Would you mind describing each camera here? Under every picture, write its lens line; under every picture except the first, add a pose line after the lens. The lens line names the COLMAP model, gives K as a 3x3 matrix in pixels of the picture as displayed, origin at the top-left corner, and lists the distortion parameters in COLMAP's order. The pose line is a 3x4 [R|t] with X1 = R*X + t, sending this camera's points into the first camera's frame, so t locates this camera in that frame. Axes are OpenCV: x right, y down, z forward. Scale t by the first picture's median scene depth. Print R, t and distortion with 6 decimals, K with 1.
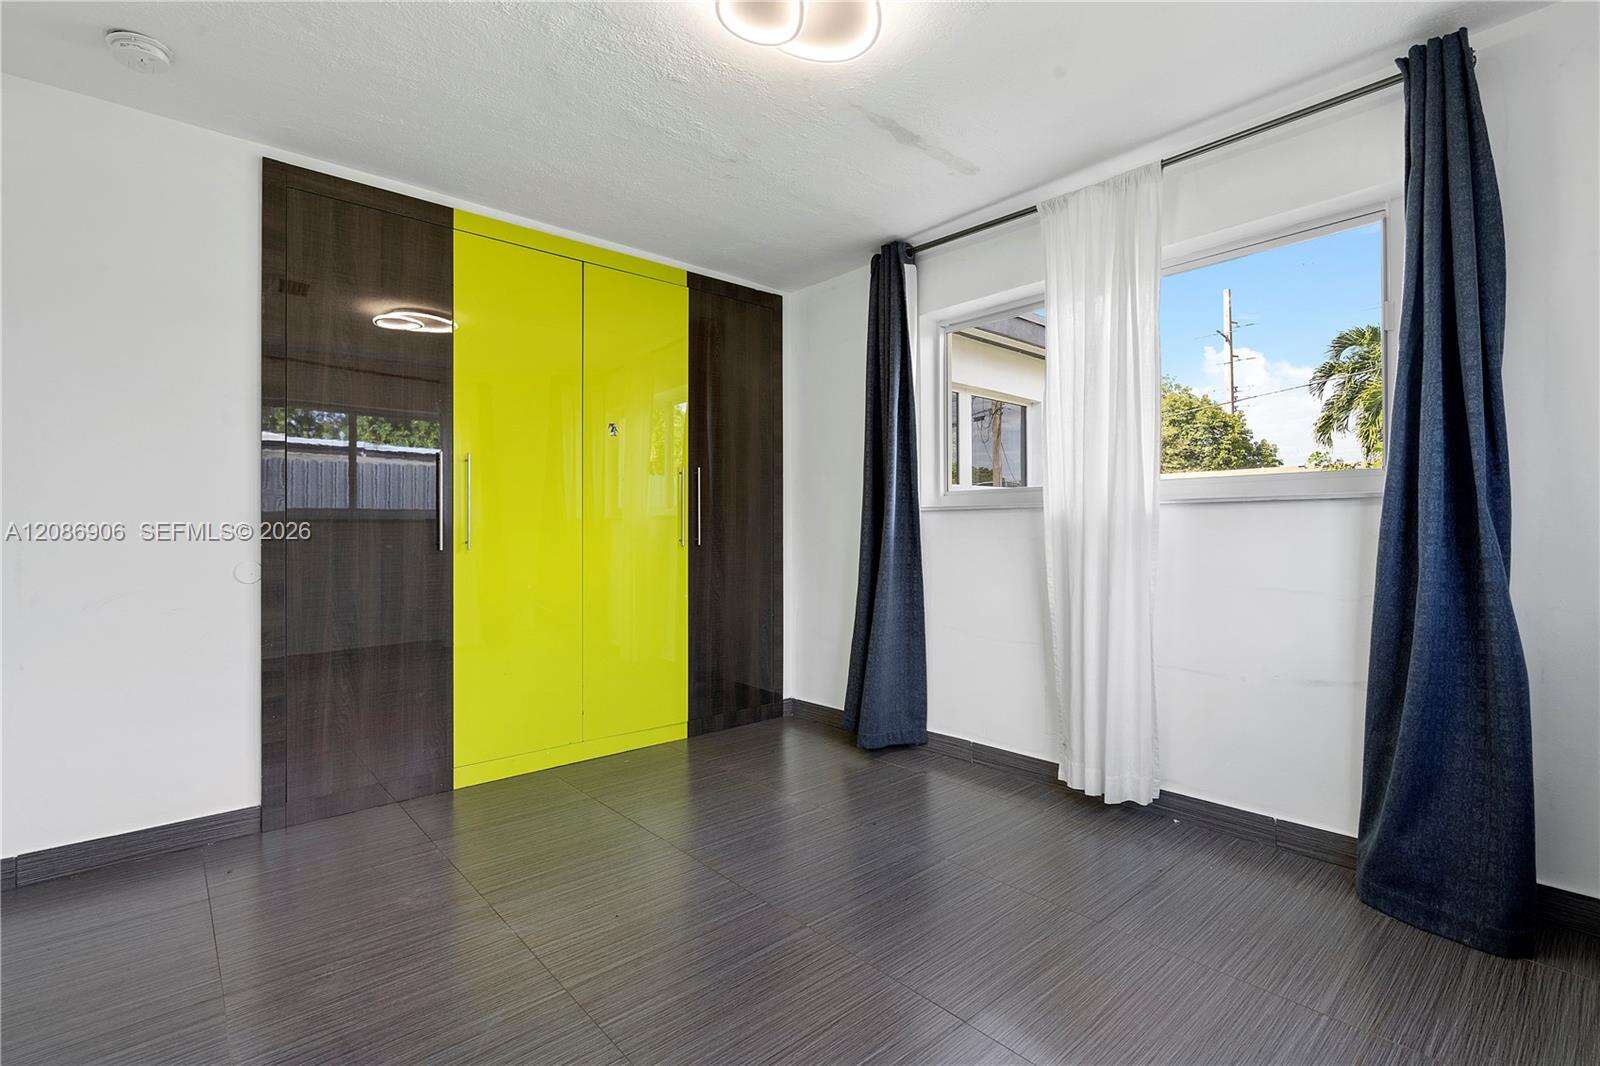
lens RADIAL K [[734.0, 0, 793.2], [0, 734.0, 529.6], [0, 0, 1]] dist [-0.004530, 0.002493]
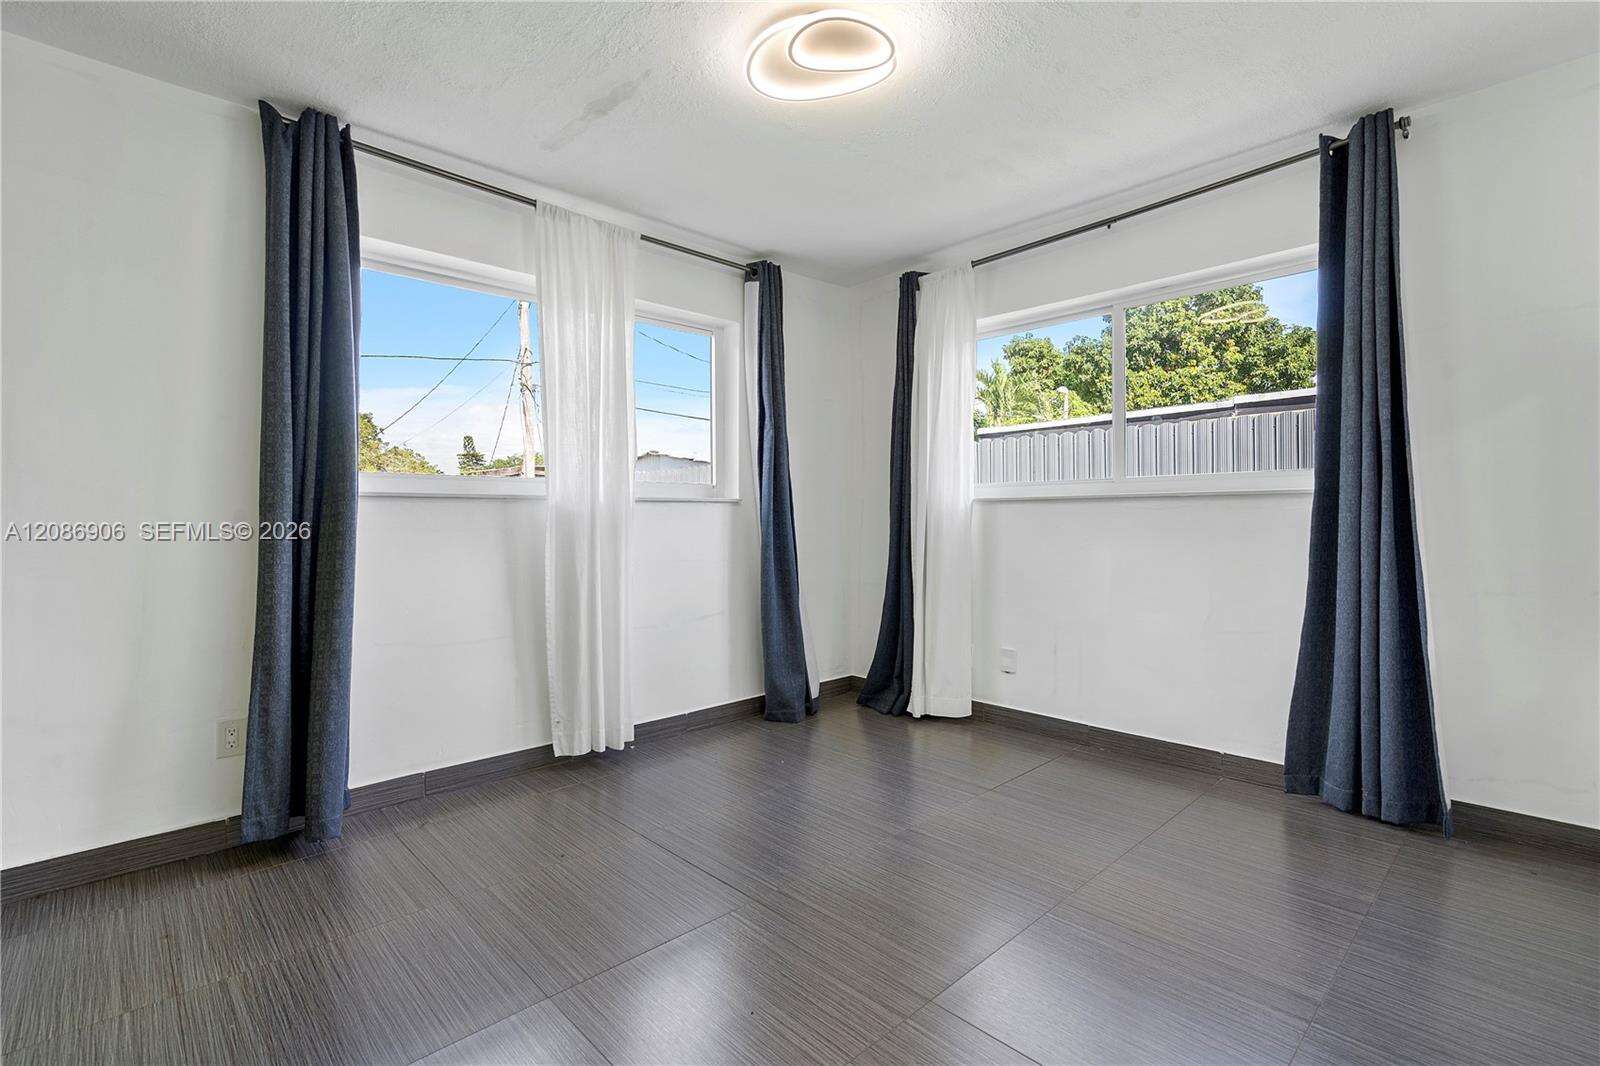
lens RADIAL K [[734.0, 0, 794.2], [0, 734.0, 525.1], [0, 0, 1]] dist [-0.004530, 0.002493]
pose [[-0.038757, -0.004037, 0.999241, -0.723535], [0.001931, 0.999990, 0.004115, 0.003087], [-0.999247, 0.002089, -0.038749, 0.708802]]
